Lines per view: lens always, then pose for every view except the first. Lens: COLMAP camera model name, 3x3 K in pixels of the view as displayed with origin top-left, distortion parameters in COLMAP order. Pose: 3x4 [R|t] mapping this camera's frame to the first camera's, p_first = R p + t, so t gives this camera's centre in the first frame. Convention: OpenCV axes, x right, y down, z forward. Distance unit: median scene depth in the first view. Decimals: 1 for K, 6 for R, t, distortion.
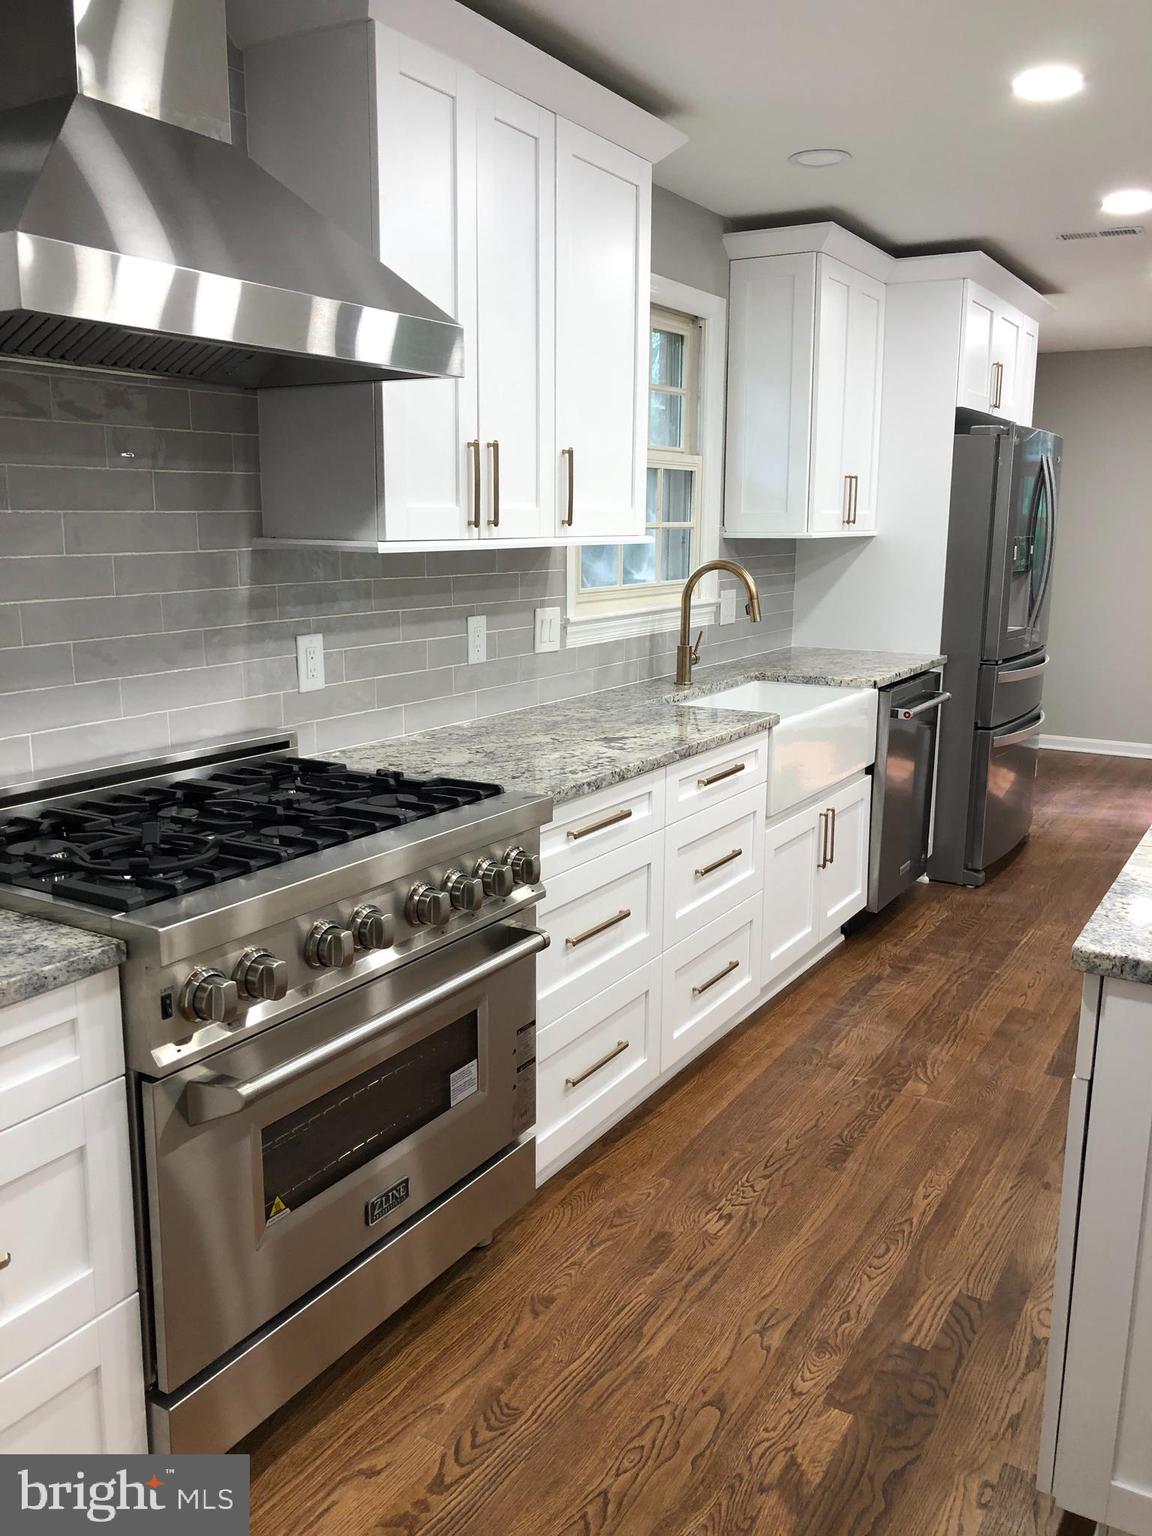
lens RADIAL K [[1251.5, 0, 584.9], [0, 1251.5, 760.1], [0, 0, 1]] dist [0.112833, -0.316720]
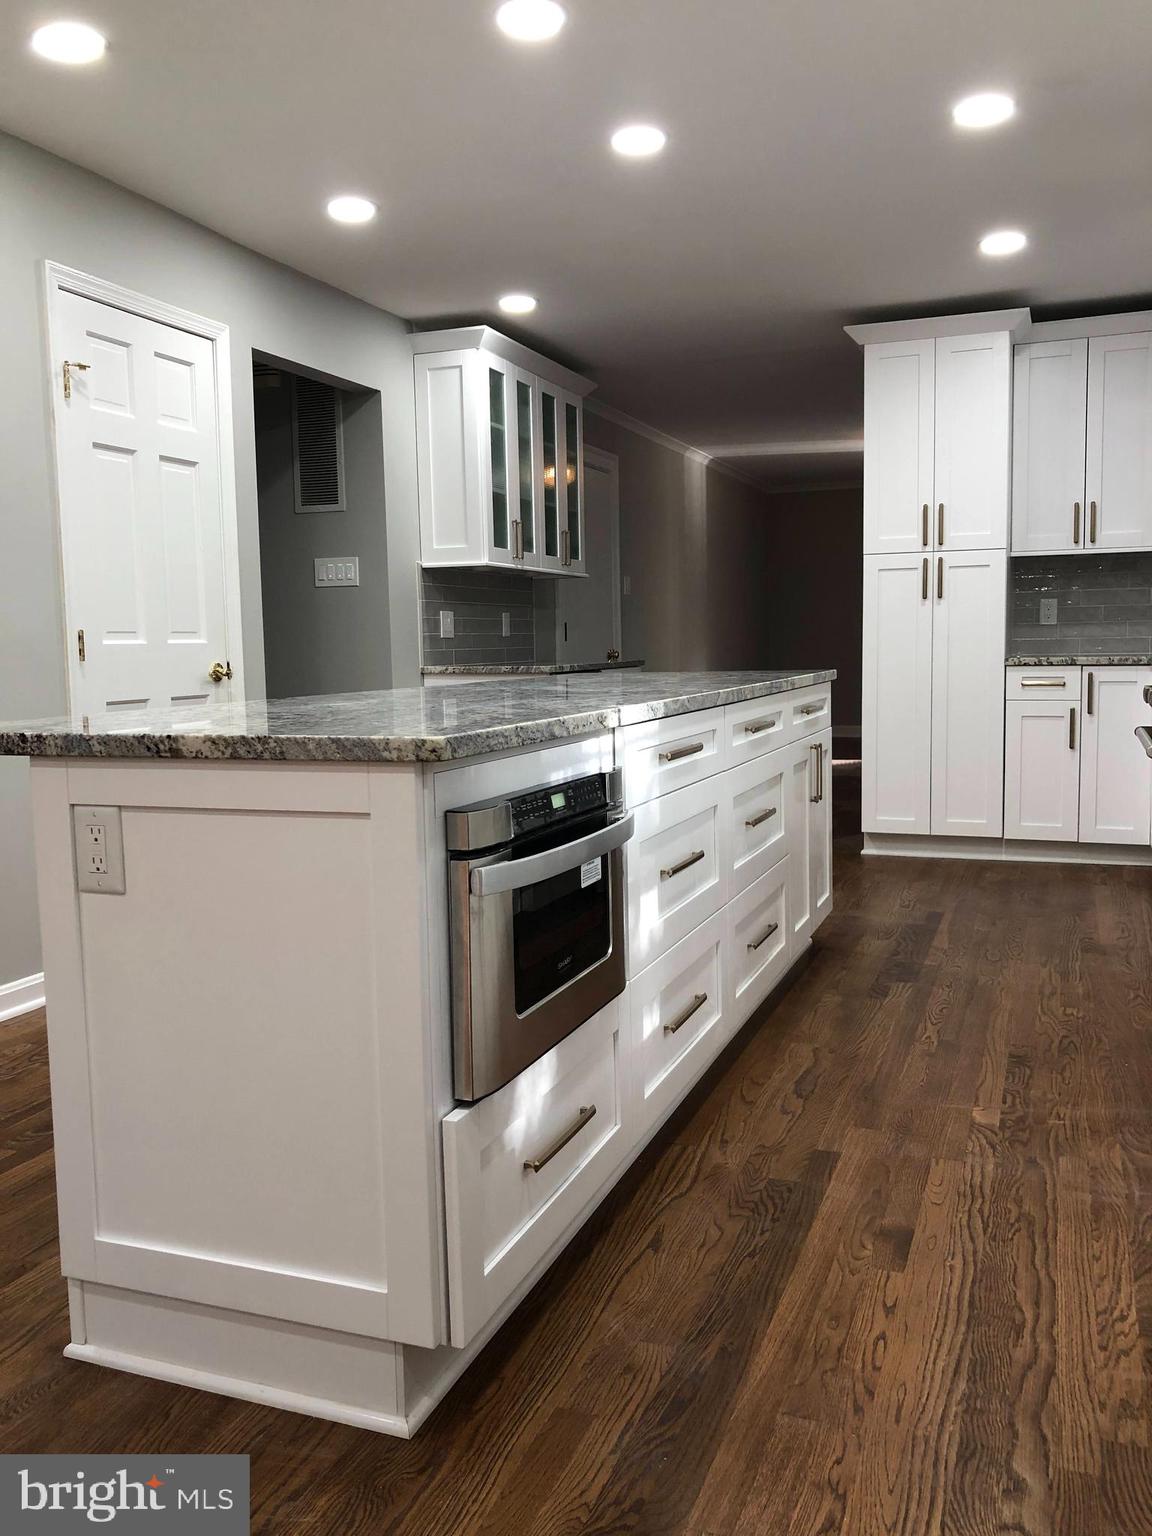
lens RADIAL K [[1265.7, 0, 585.1], [0, 1265.7, 760.8], [0, 0, 1]] dist [0.003663, 0.014353]
pose [[-0.985415, 0.025565, -0.168239, 0.782016], [-0.023102, 0.959400, 0.281102, -0.230074], [0.168595, 0.280889, -0.944816, 1.999309]]
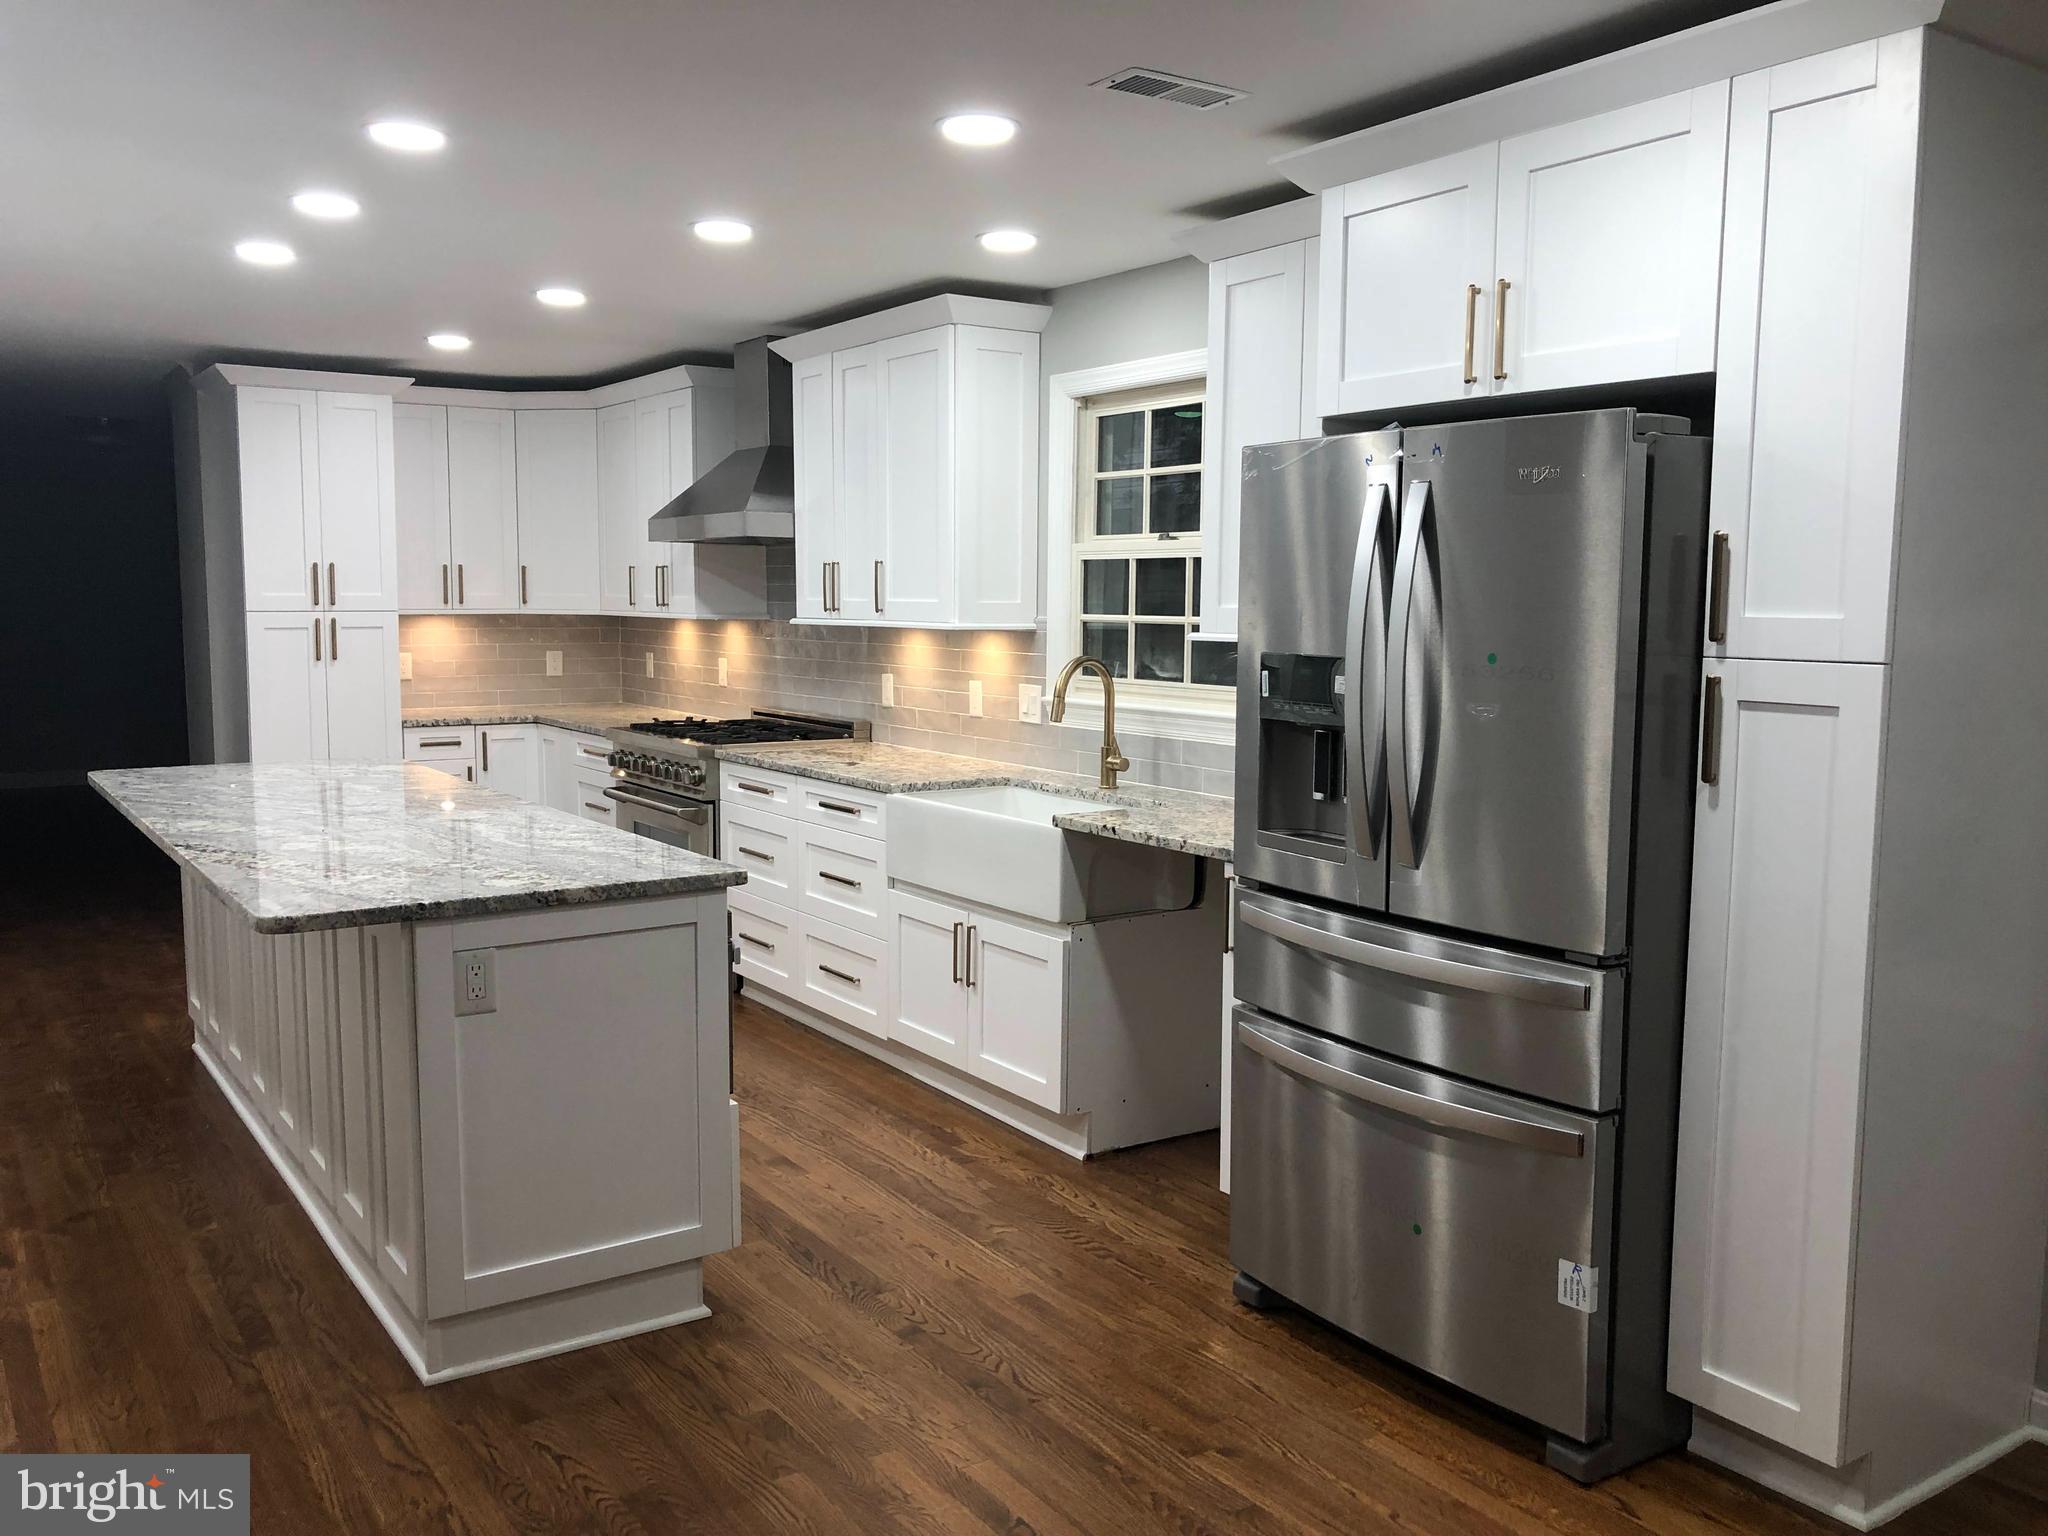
lens RADIAL K [[1668.6, 0, 1028.6], [0, 1668.6, 762.5], [0, 0, 1]] dist [0.112833, -0.316720]
pose [[-0.421172, 0.080720, -0.903382, 1.793117], [-0.182870, 0.968018, 0.171753, -0.413547], [0.888354, 0.237539, -0.392941, 2.116172]]
